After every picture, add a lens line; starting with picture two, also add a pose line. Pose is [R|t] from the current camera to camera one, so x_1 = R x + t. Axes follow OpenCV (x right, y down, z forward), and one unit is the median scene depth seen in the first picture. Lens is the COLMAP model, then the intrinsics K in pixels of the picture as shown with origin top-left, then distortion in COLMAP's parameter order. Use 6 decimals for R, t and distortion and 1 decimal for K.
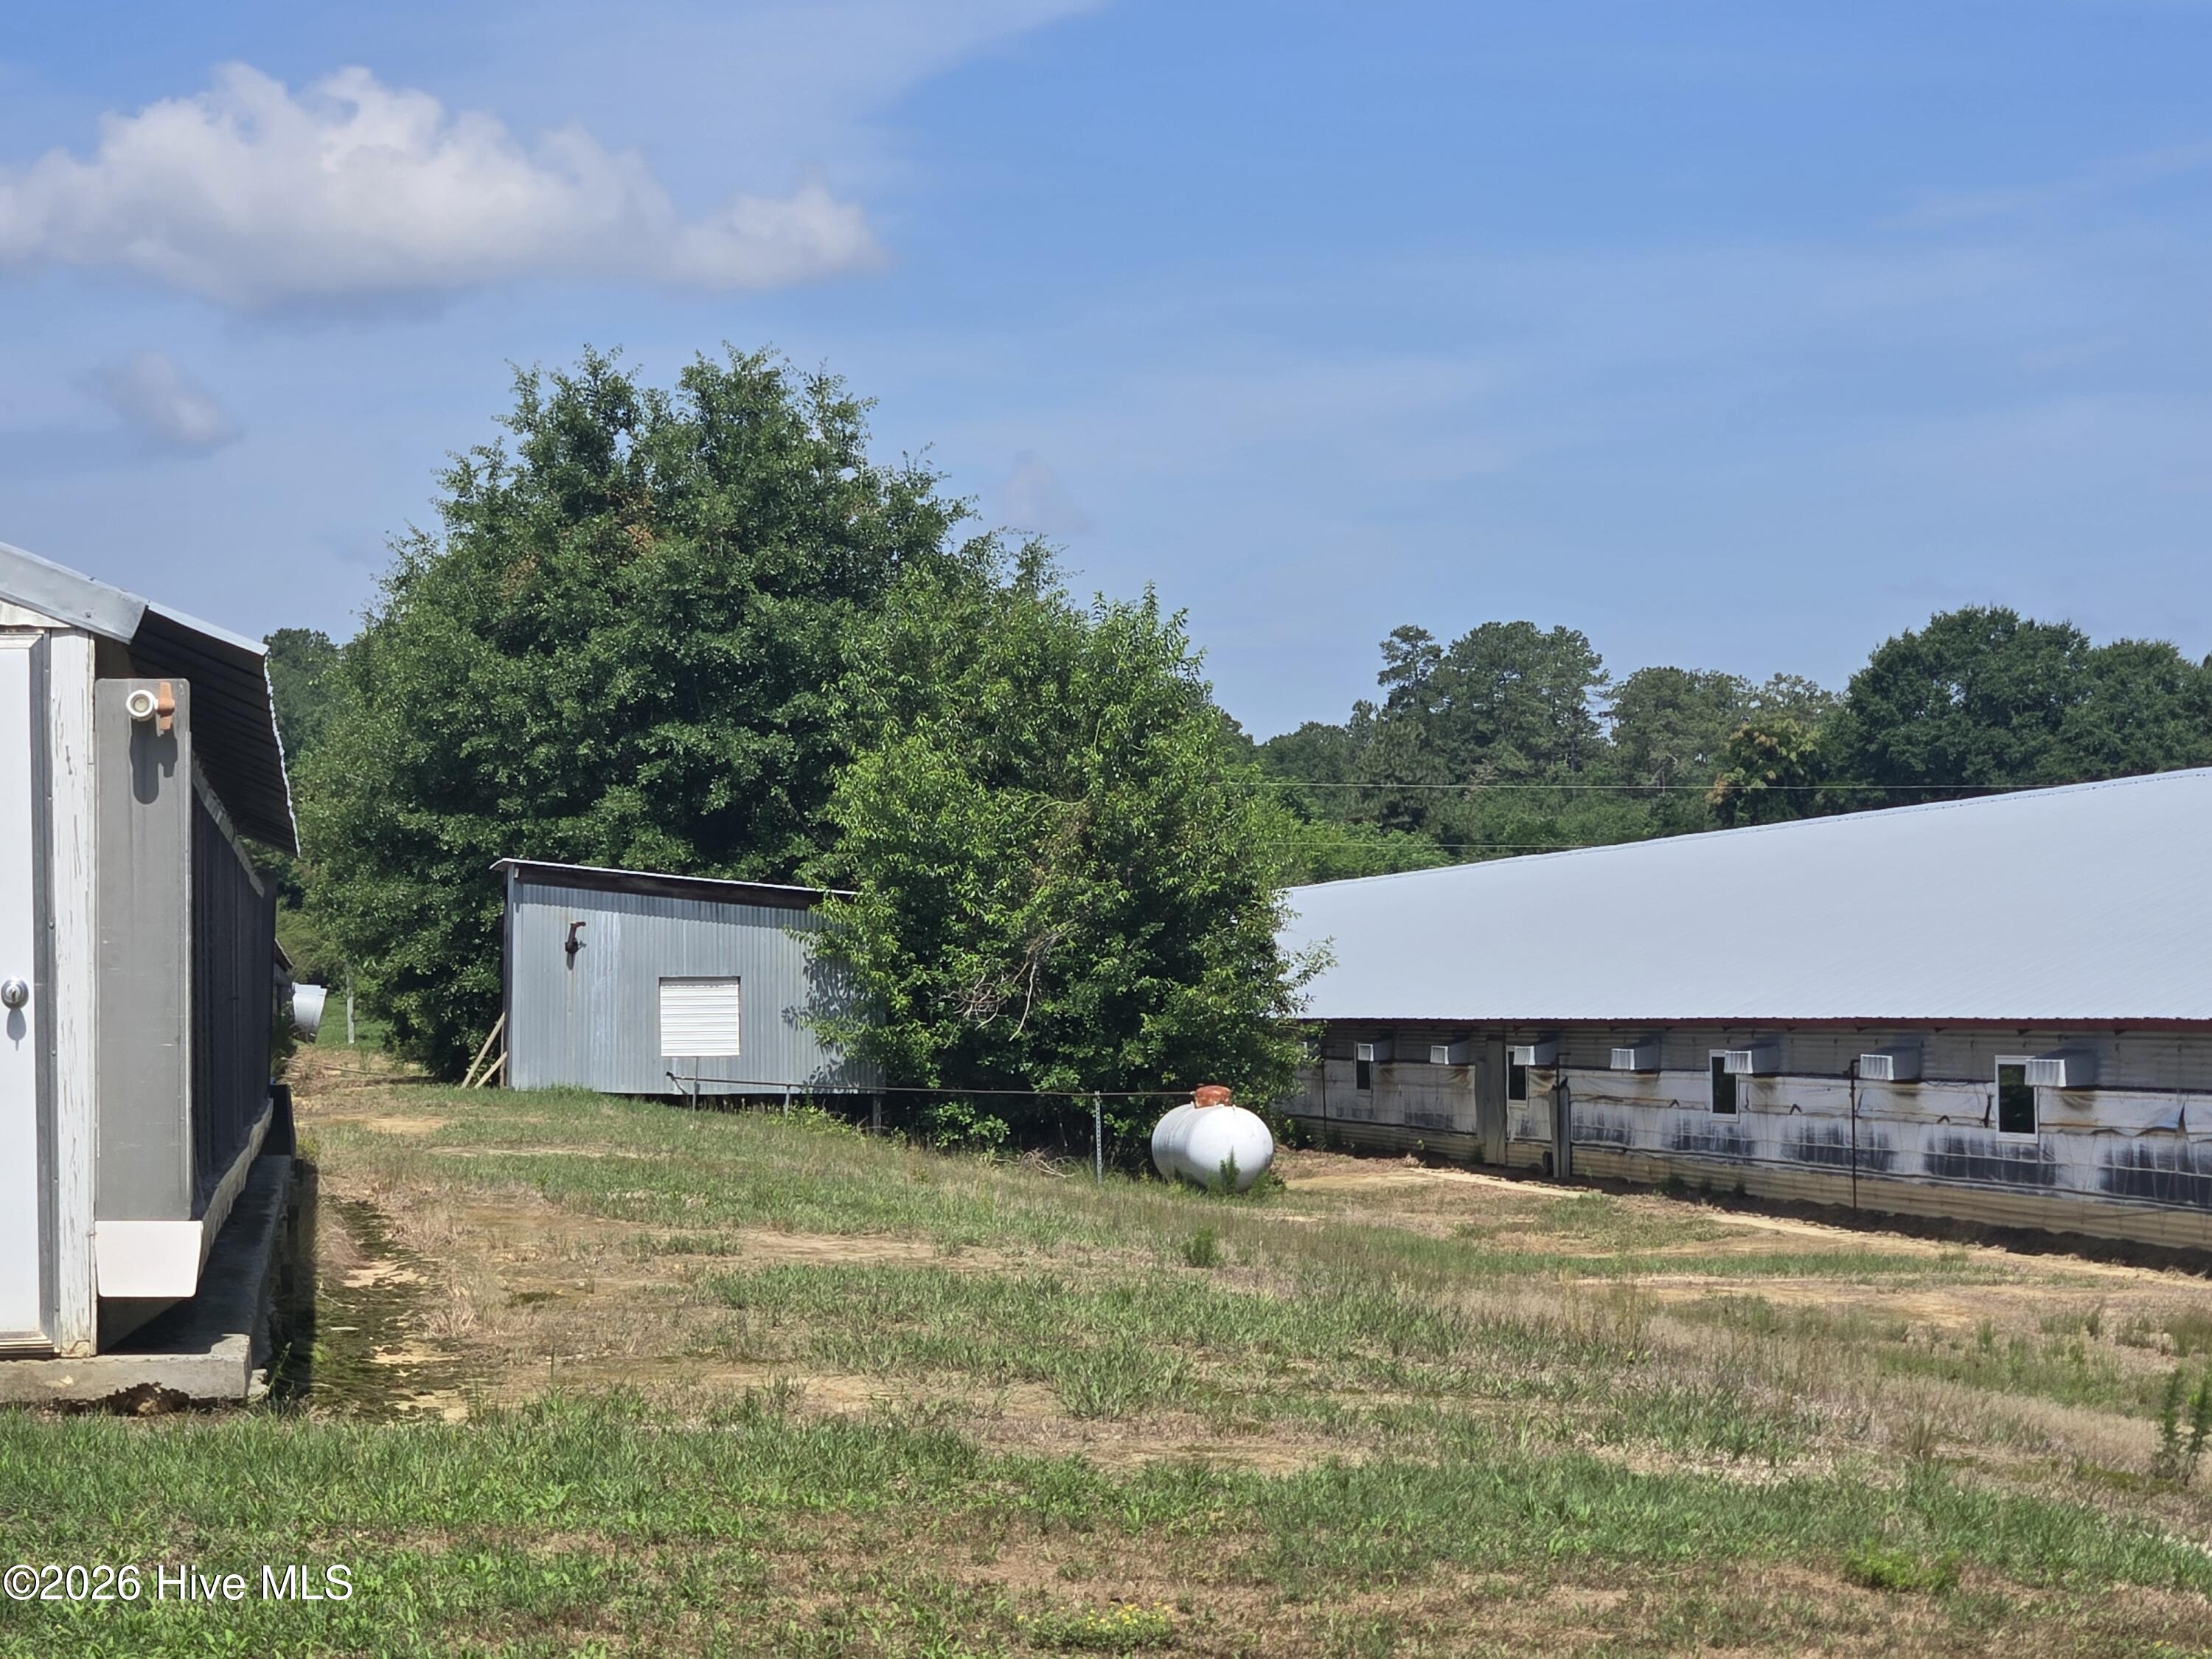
lens RADIAL K [[4459.1, 0, 1106.2], [0, 4459.1, 830.6], [0, 0, 1]] dist [-0.015014, 0.000000]
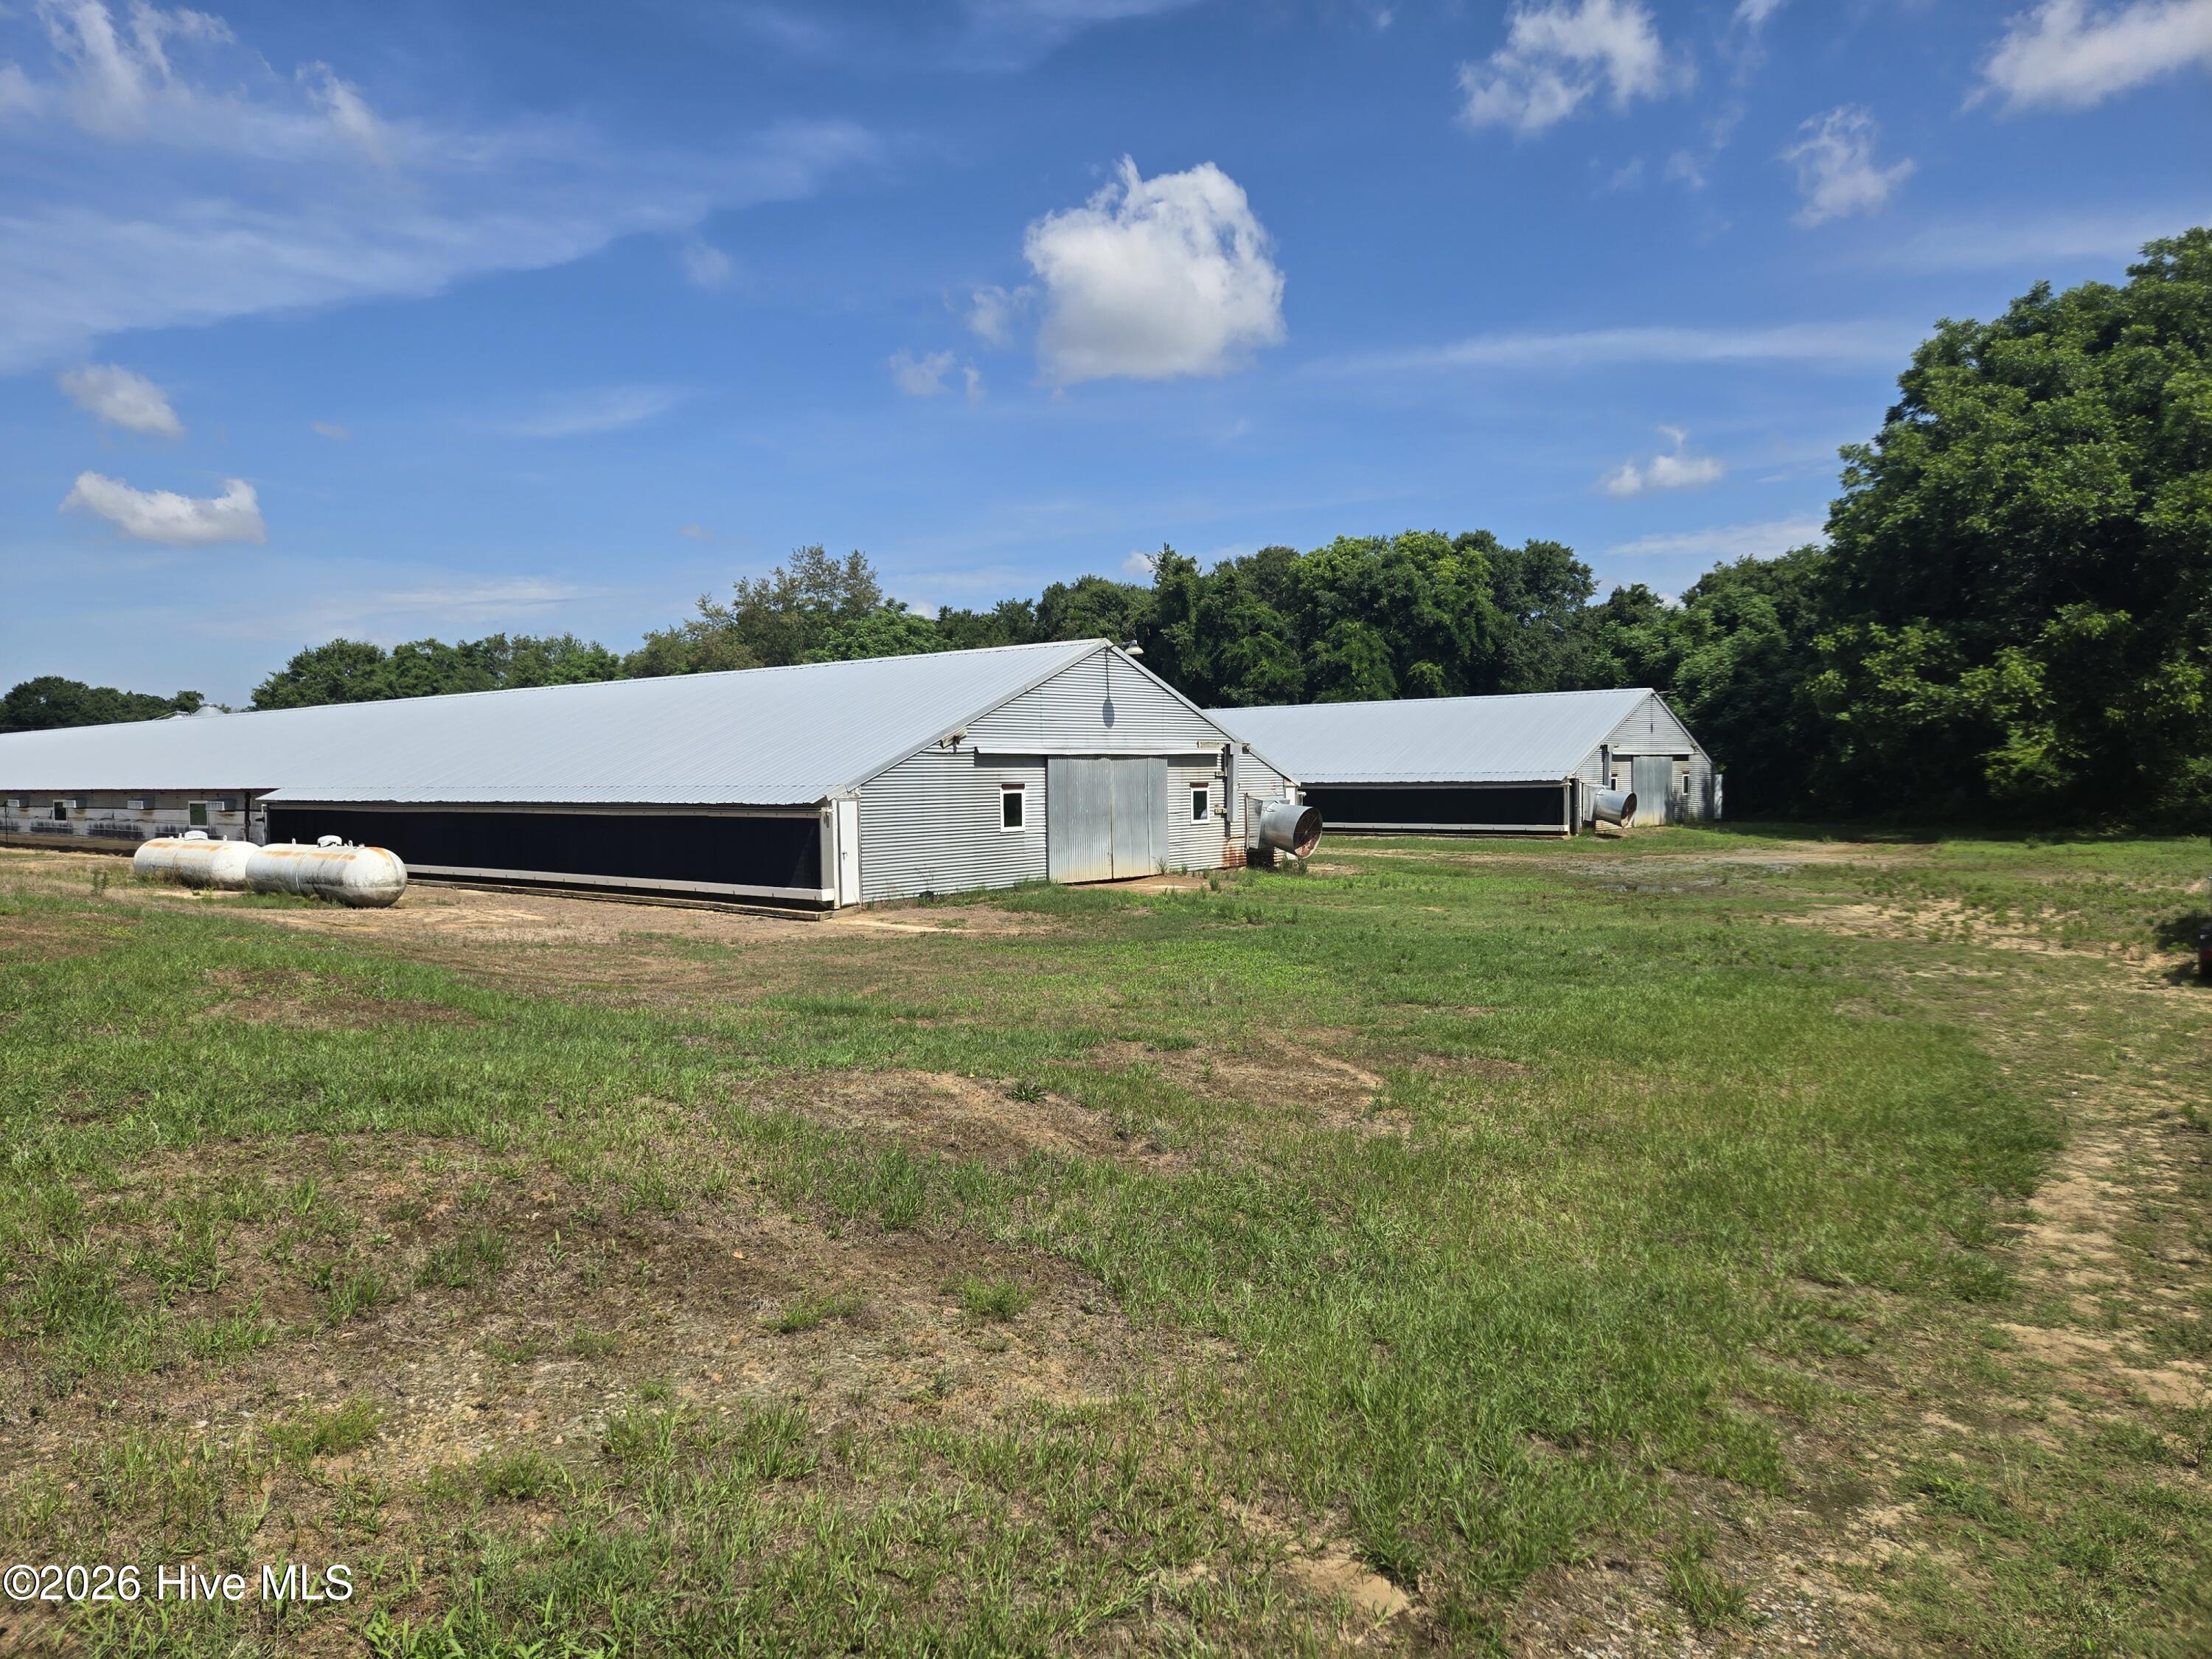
lens RADIAL K [[1464.1, 0, 1109.2], [0, 1464.1, 825.0], [0, 0, 1]] dist [0.009266, 0.003177]
pose [[0.700793, -0.024974, 0.712927, -0.060818], [-0.014769, 0.998665, 0.049502, -0.002543], [-0.713212, -0.045220, 0.699489, -0.498934]]
